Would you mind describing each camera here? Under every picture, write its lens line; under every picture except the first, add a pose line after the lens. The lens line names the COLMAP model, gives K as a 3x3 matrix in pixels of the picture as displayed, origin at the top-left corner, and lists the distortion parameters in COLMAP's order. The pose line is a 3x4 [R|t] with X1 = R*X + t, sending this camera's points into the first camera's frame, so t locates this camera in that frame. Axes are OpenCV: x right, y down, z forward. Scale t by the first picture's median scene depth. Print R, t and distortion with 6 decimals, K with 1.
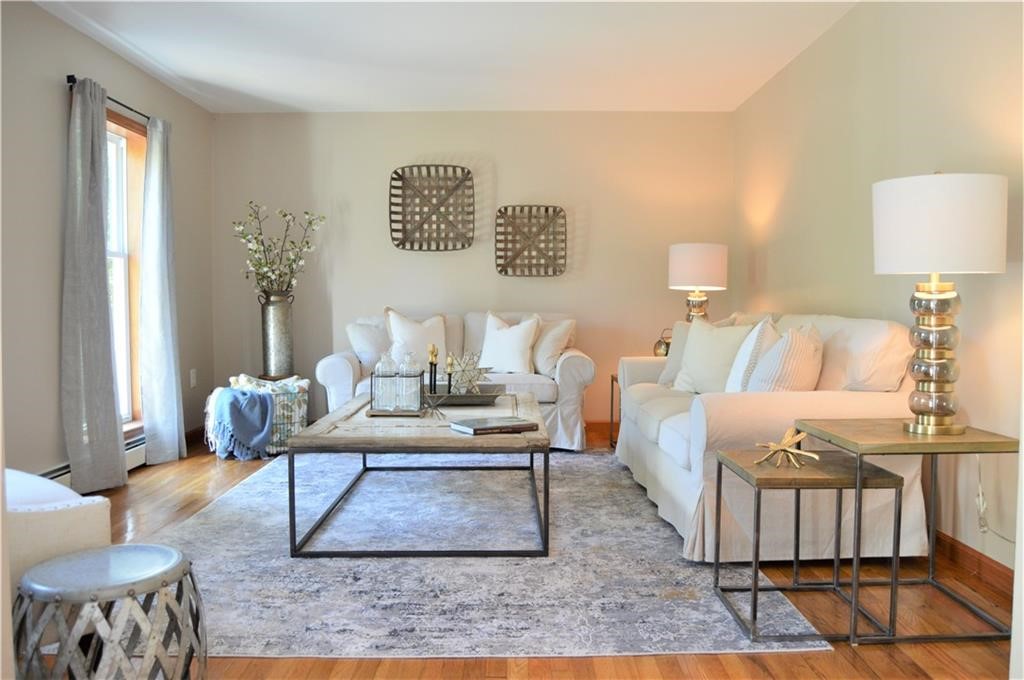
lens RADIAL K [[814.6, 0, 519.1], [0, 814.6, 335.6], [0, 0, 1]] dist [-0.083114, 0.013472]
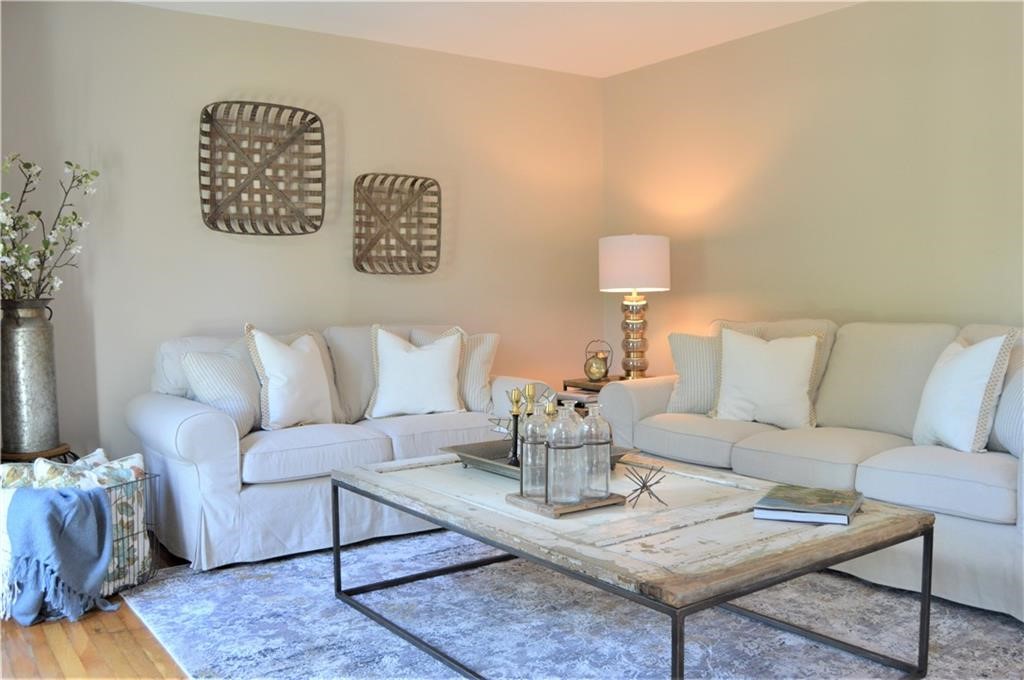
lens RADIAL K [[892.6, 0, 512.0], [0, 892.6, 340.0], [0, 0, 1]] dist [-0.079612, 0.009760]
pose [[0.816927, -0.039185, 0.575408, -0.357430], [0.034600, 0.999222, 0.018923, -0.026062], [-0.575702, 0.004450, 0.817648, 0.301513]]
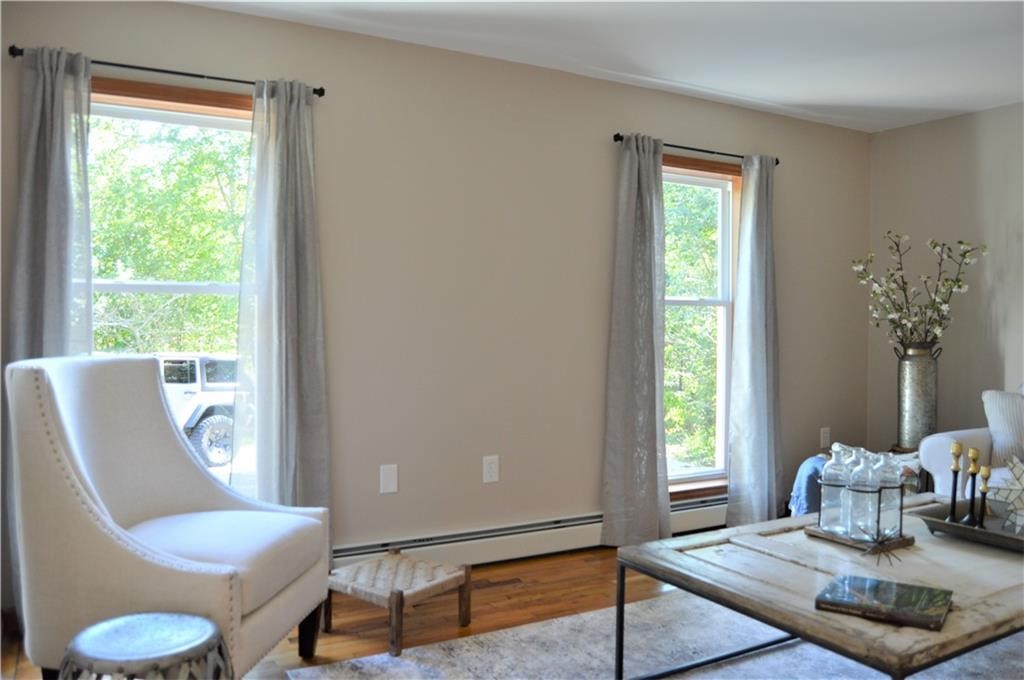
lens RADIAL K [[814.6, 0, 519.1], [0, 814.6, 335.6], [0, 0, 1]] dist [-0.083114, 0.013472]
pose [[0.485501, 0.018671, -0.874037, 0.192338], [-0.044658, 0.998996, -0.003465, -0.039709], [0.873095, 0.040715, 0.485847, 0.258380]]
